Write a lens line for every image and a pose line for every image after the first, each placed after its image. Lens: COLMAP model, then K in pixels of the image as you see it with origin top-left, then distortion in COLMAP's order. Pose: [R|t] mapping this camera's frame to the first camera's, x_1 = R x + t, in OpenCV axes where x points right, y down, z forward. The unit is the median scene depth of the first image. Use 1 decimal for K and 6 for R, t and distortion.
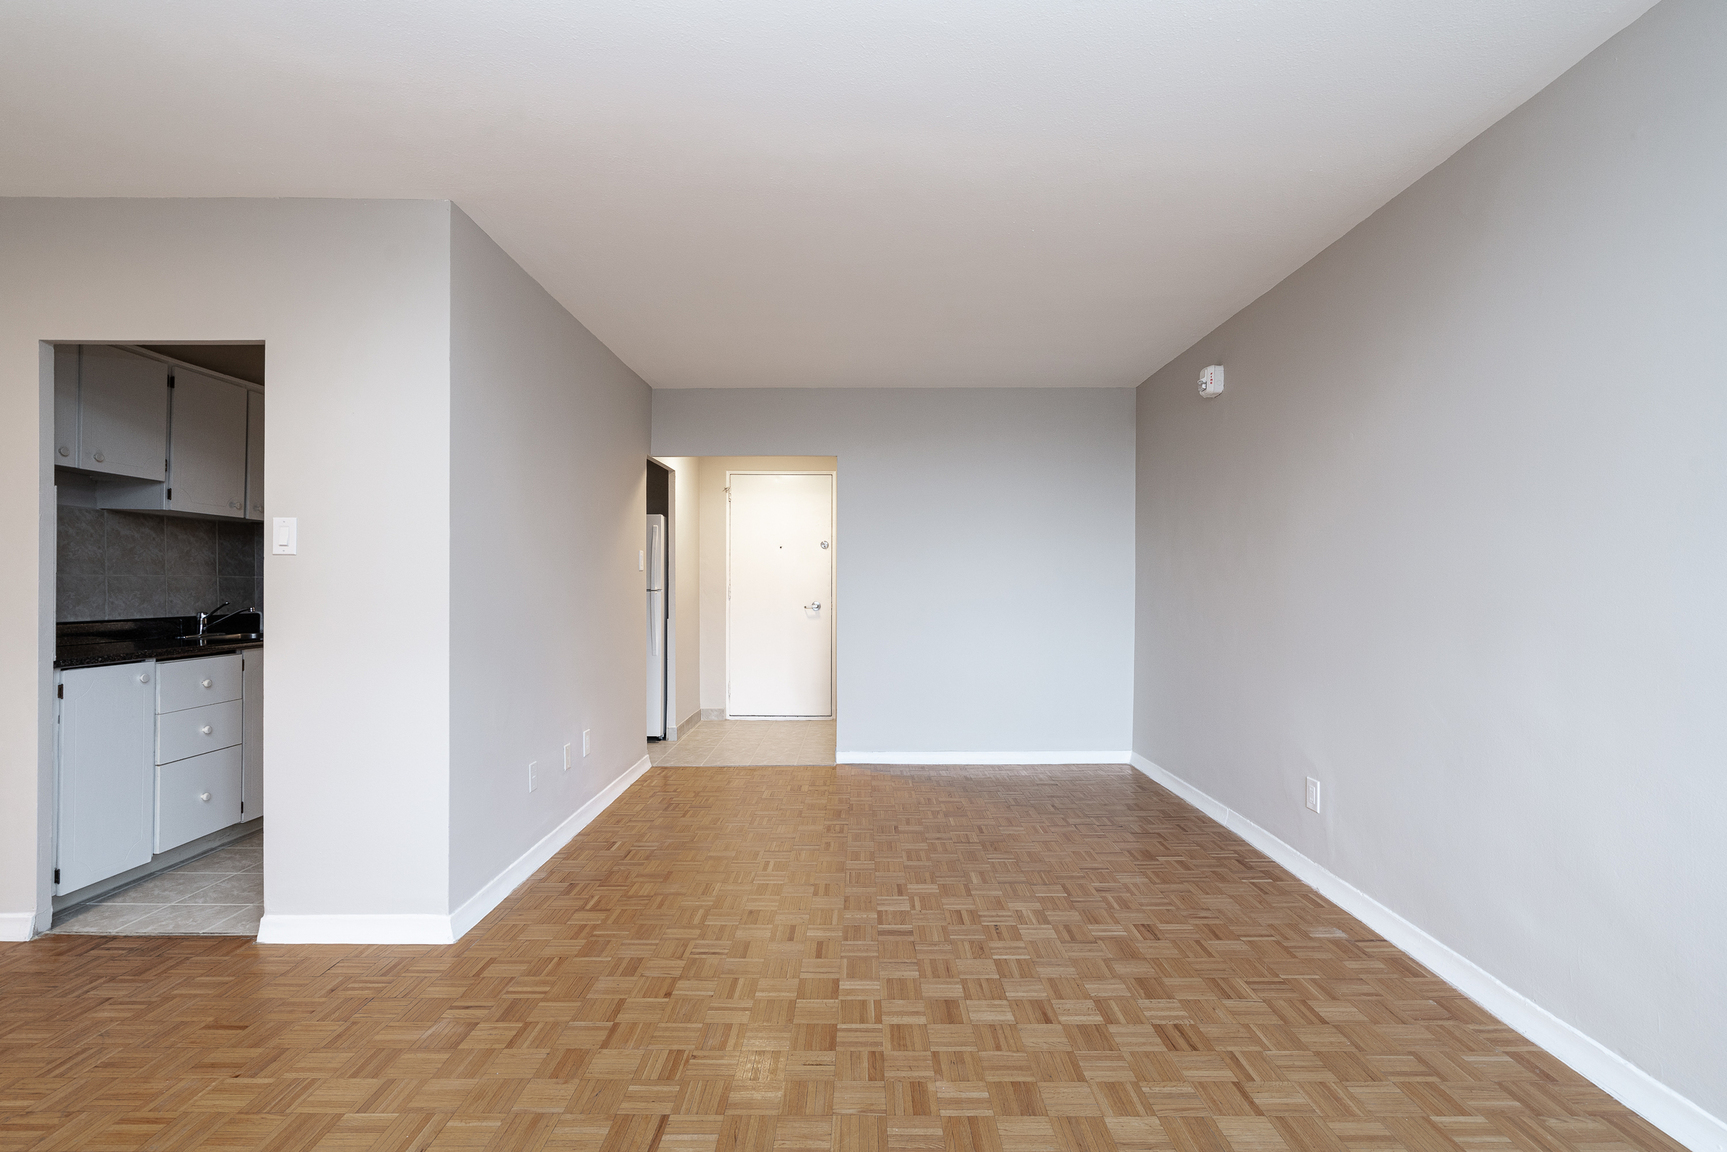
lens RADIAL K [[792.7, 0, 861.8], [0, 792.7, 579.7], [0, 0, 1]] dist [-0.001124, 0.000147]
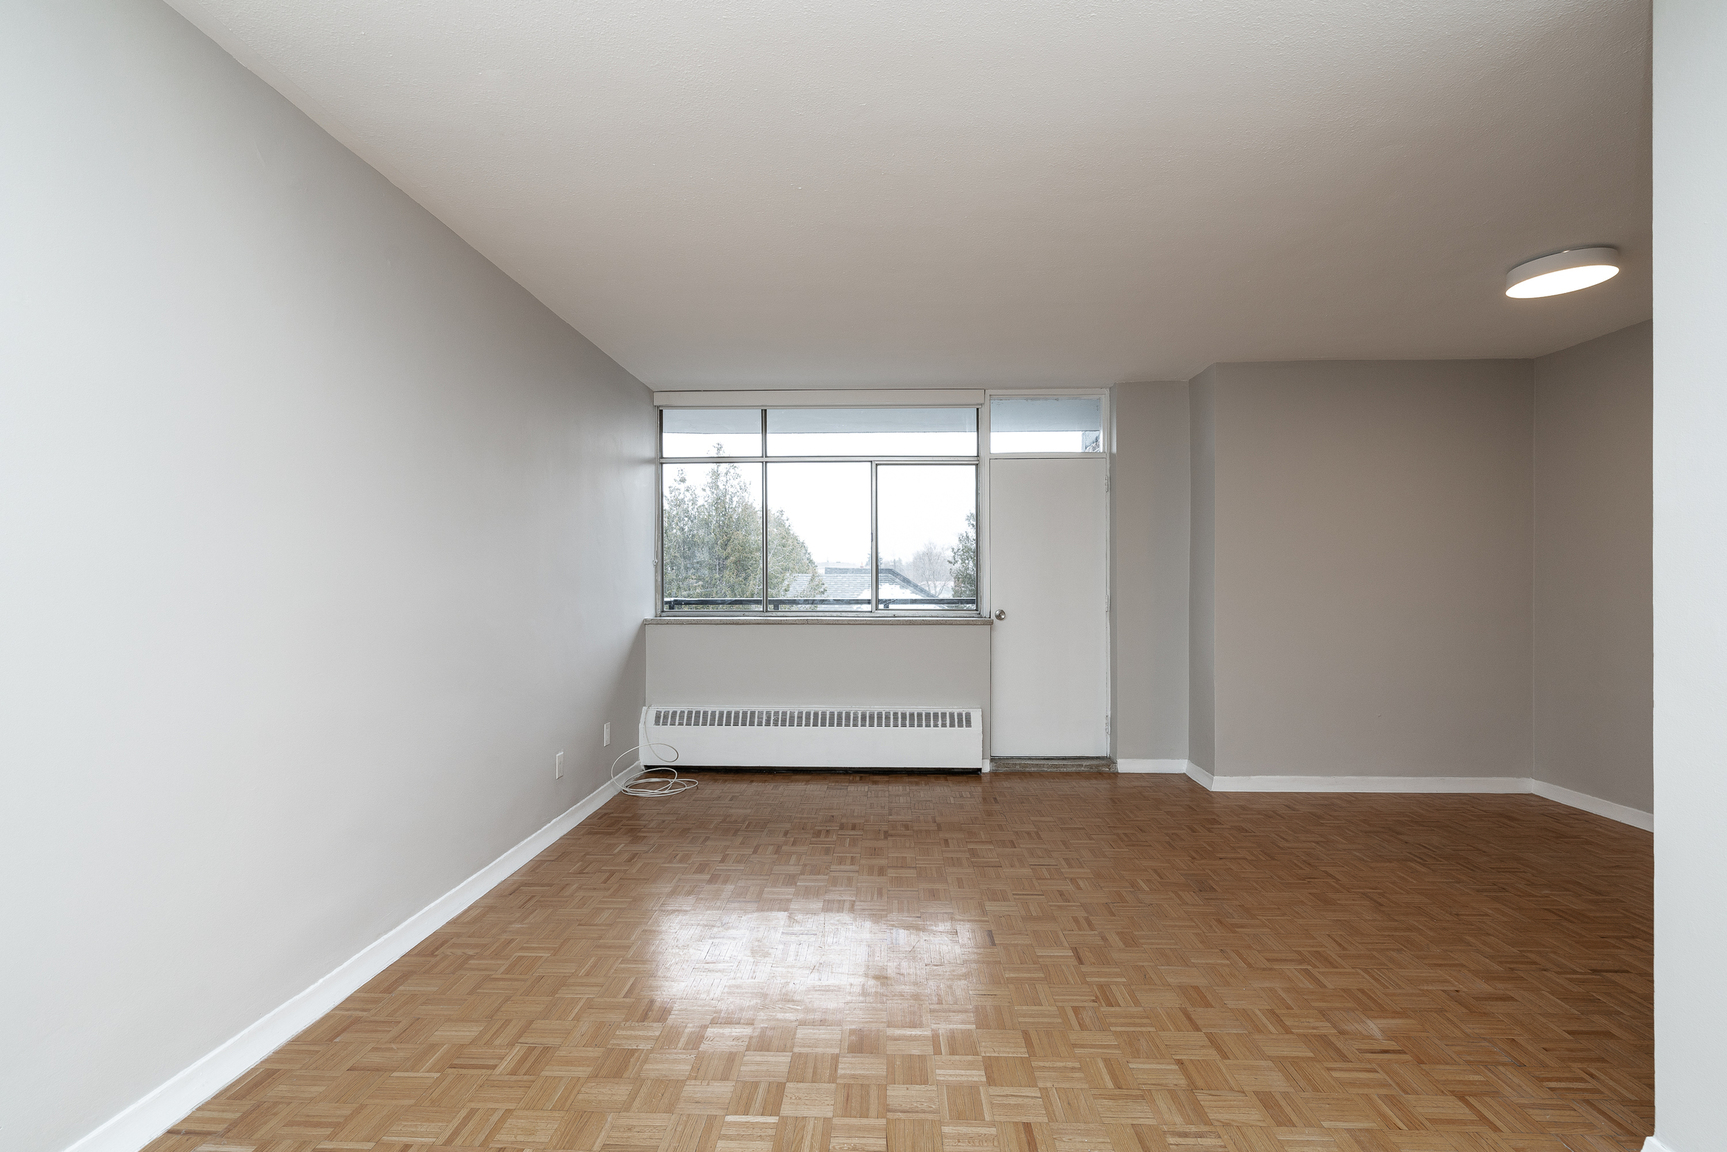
lens RADIAL K [[792.7, 0, 861.9], [0, 792.7, 581.0], [0, 0, 1]] dist [-0.001124, 0.000147]
pose [[-0.999327, -0.001639, 0.036654, 0.067974], [-0.002013, 0.999946, -0.010163, 0.005111], [-0.036636, -0.010230, -0.999276, 1.758034]]
